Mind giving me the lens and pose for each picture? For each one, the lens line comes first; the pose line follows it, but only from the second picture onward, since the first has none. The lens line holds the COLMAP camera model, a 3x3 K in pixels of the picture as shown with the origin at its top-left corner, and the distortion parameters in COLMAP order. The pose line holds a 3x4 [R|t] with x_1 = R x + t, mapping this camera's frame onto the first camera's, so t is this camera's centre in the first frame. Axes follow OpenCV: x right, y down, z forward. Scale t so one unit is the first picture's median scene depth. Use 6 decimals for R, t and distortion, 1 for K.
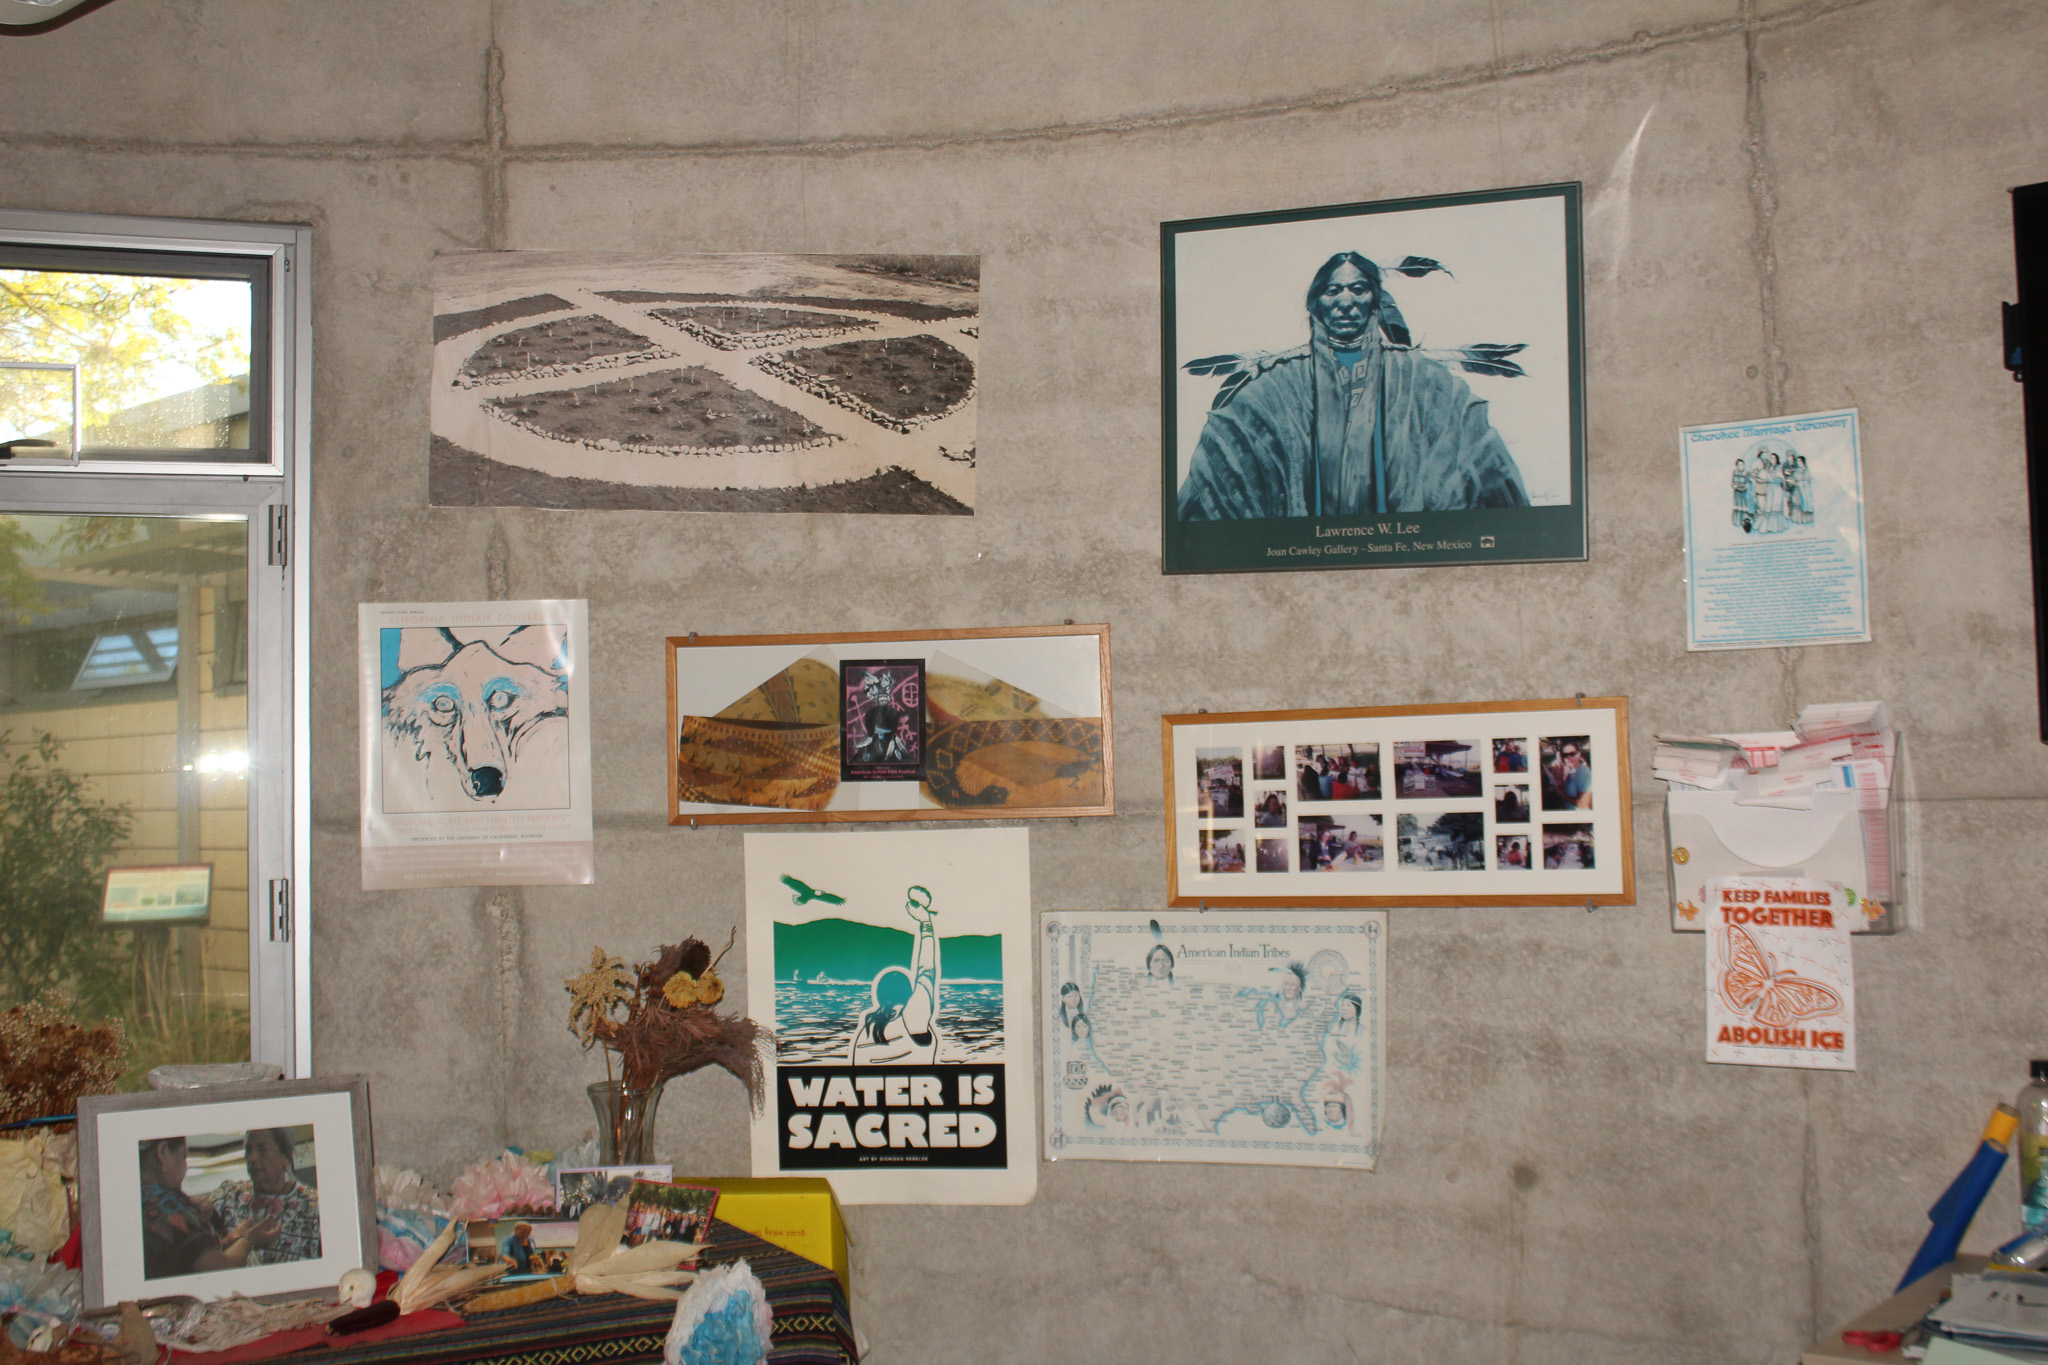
lens RADIAL K [[2109.1, 0, 1025.0], [0, 2109.1, 629.9], [0, 0, 1]] dist [-0.121073, 0.140410]
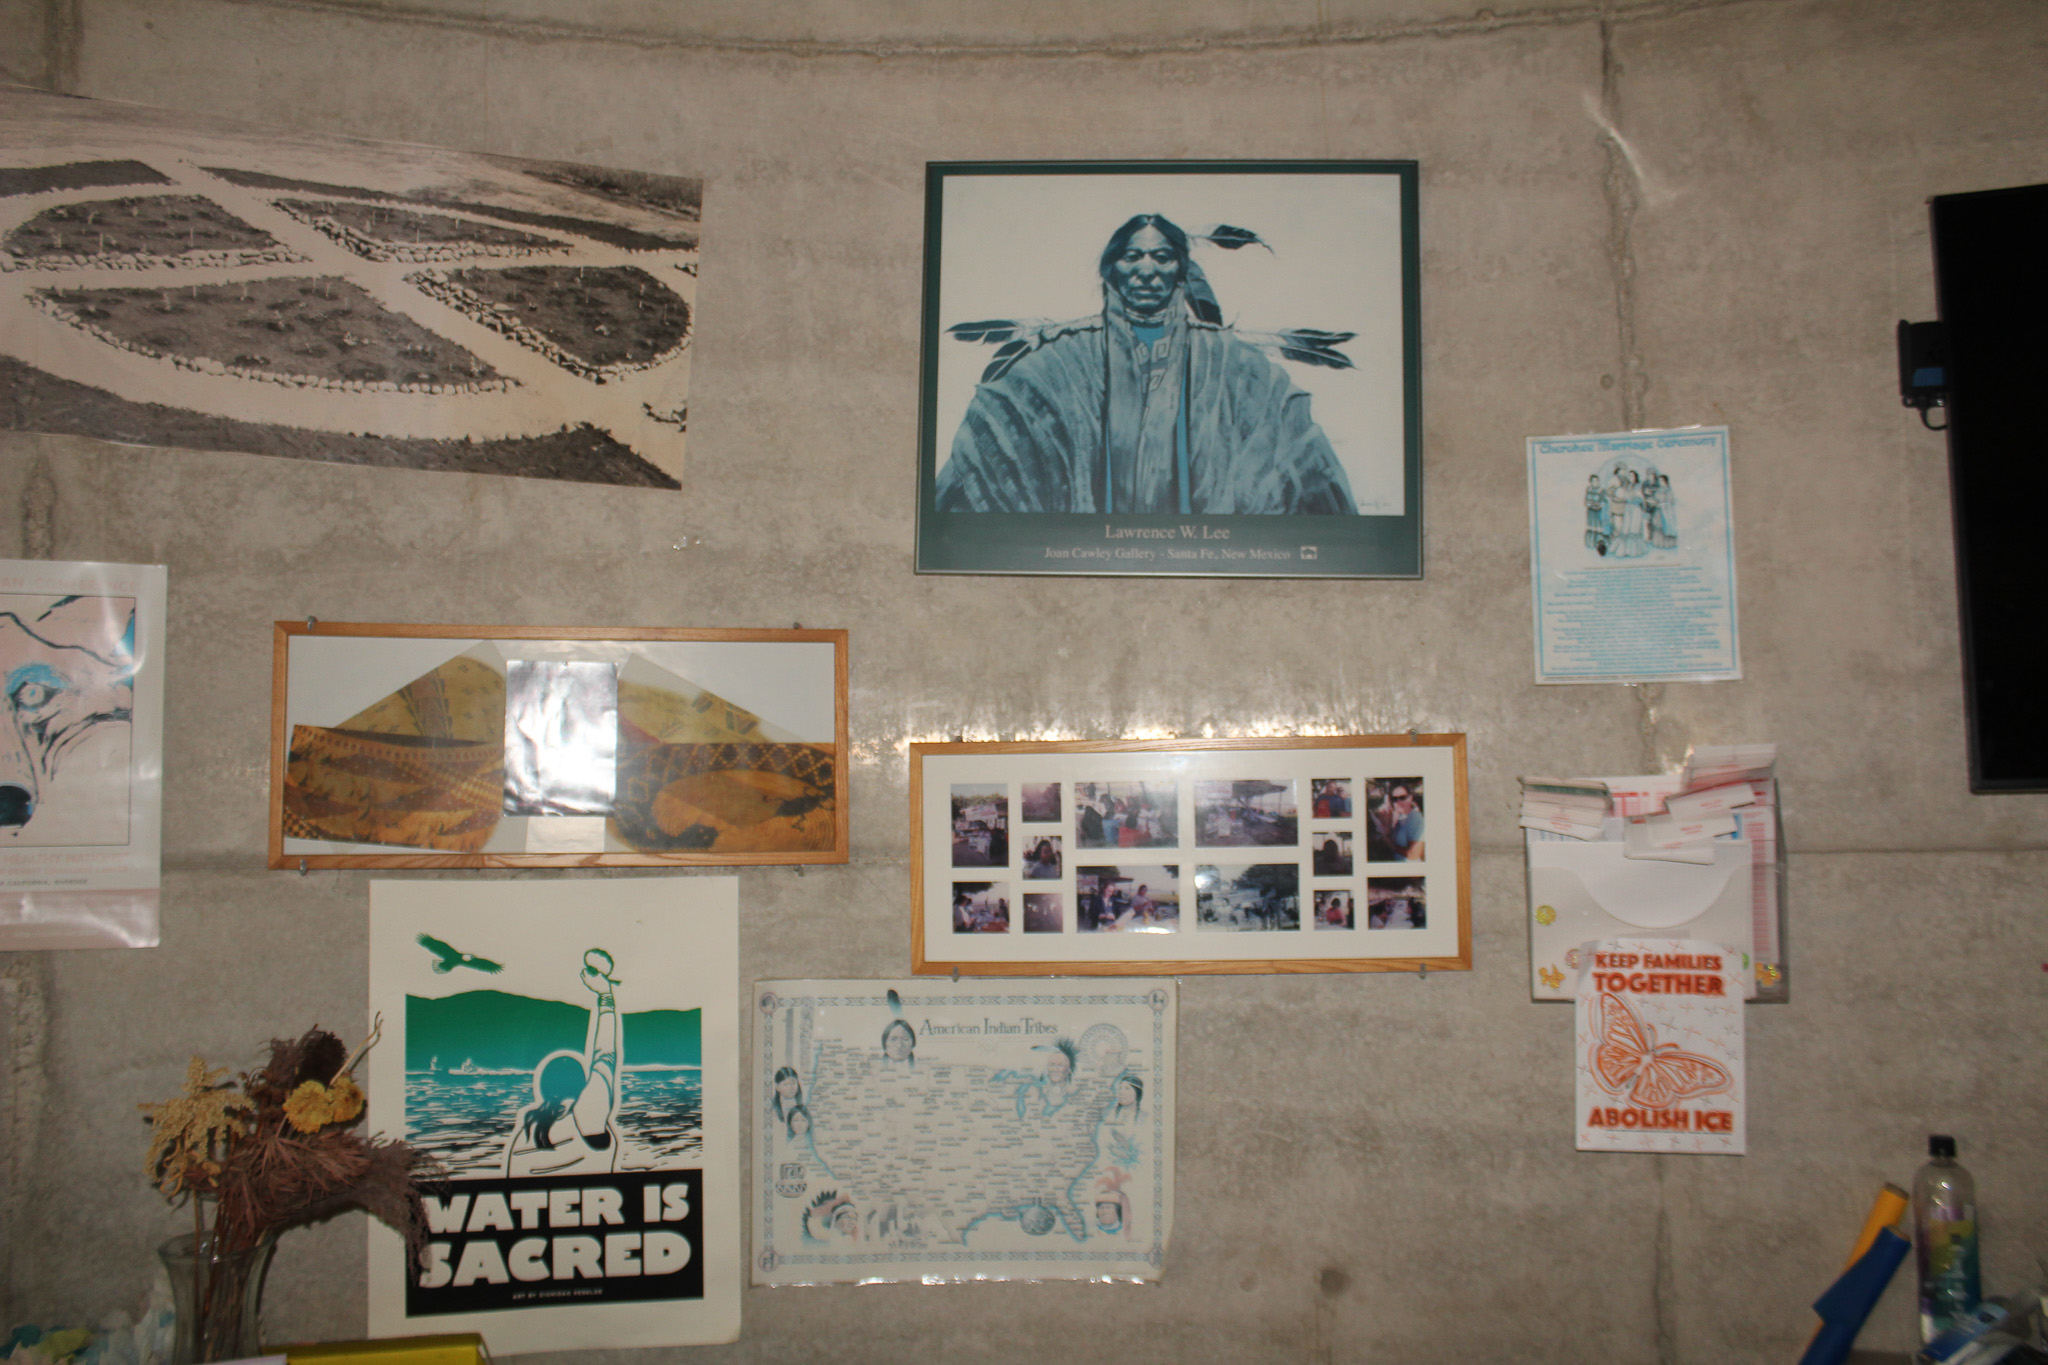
lens RADIAL K [[1709.1, 0, 1022.5], [0, 1709.1, 634.9], [0, 0, 1]] dist [-0.164884, 0.150402]
pose [[0.943523, 0.046737, 0.327994, -0.116823], [-0.036529, 0.998639, -0.037218, 0.021831], [-0.329287, 0.023135, 0.943946, 0.354967]]
